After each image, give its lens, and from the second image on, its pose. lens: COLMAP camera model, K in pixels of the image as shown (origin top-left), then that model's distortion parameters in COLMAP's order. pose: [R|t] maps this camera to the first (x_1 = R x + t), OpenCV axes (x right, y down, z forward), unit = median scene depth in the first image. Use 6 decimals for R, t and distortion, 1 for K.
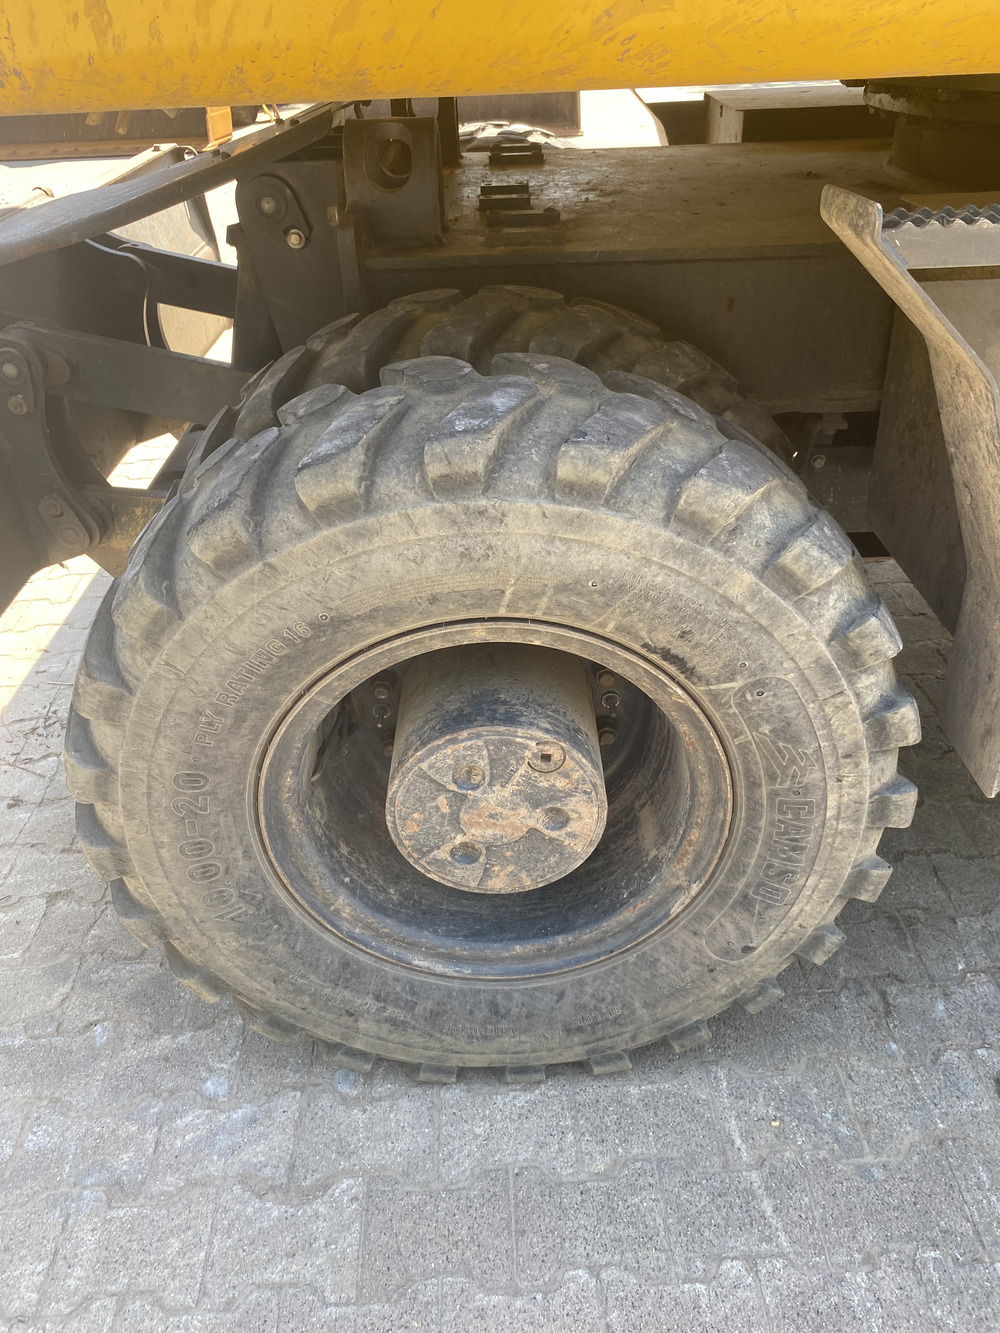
lens RADIAL K [[1022.2, 0, 504.8], [0, 1022.2, 689.9], [0, 0, 1]] dist [0.035590, -0.073824]
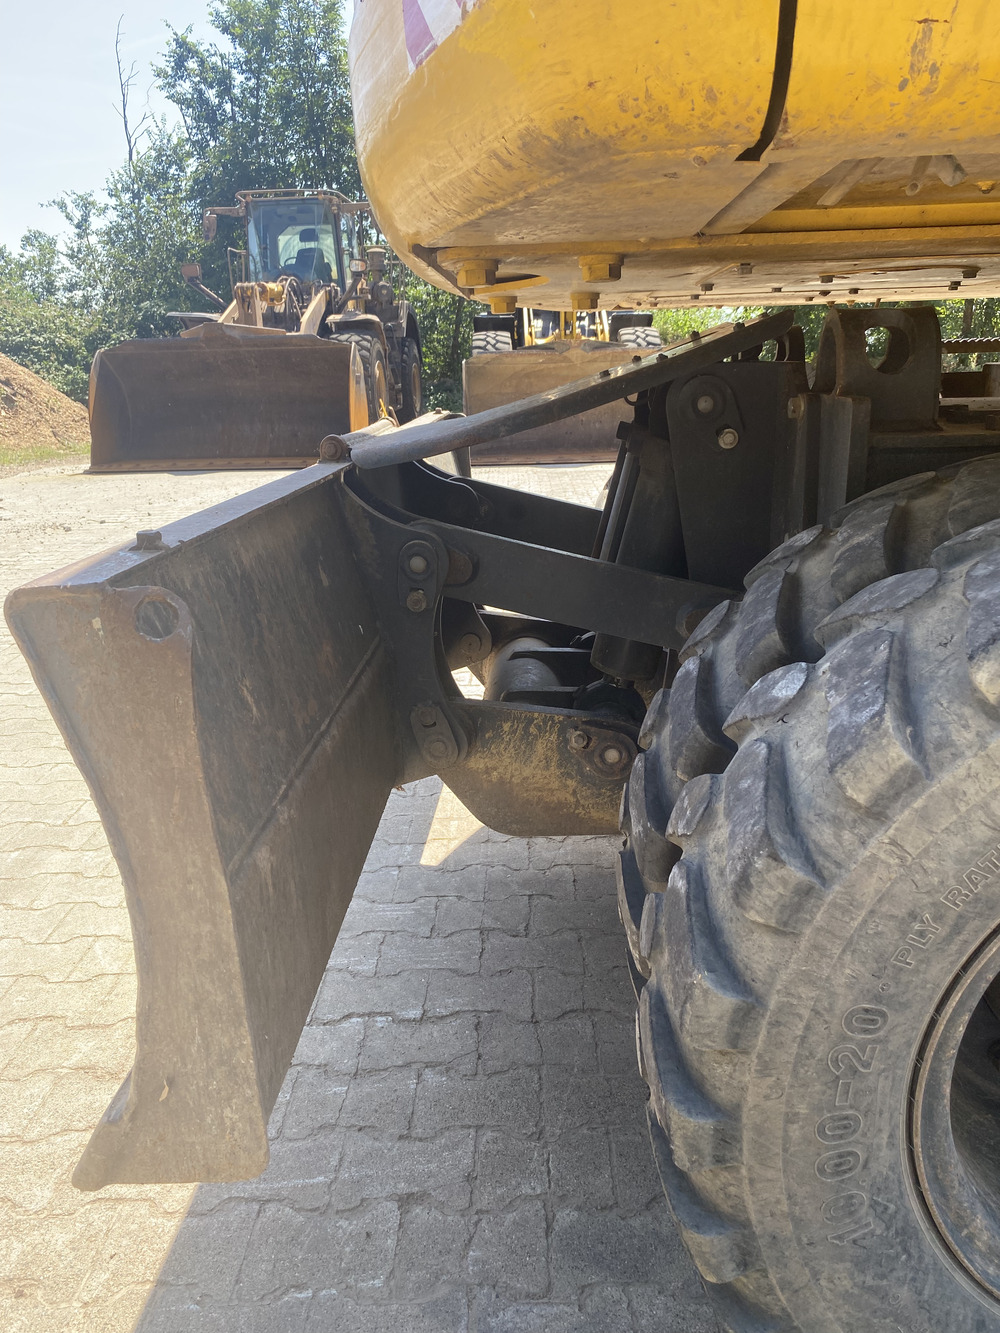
lens RADIAL K [[1018.3, 0, 500.0], [0, 1018.3, 666.5], [0, 0, 1]] dist [0.030050, -0.037027]
pose [[0.997472, 0.009193, -0.070458, -0.486841], [-0.030029, 0.953230, -0.300751, 0.071962], [0.064397, 0.302106, 0.951097, 0.219220]]
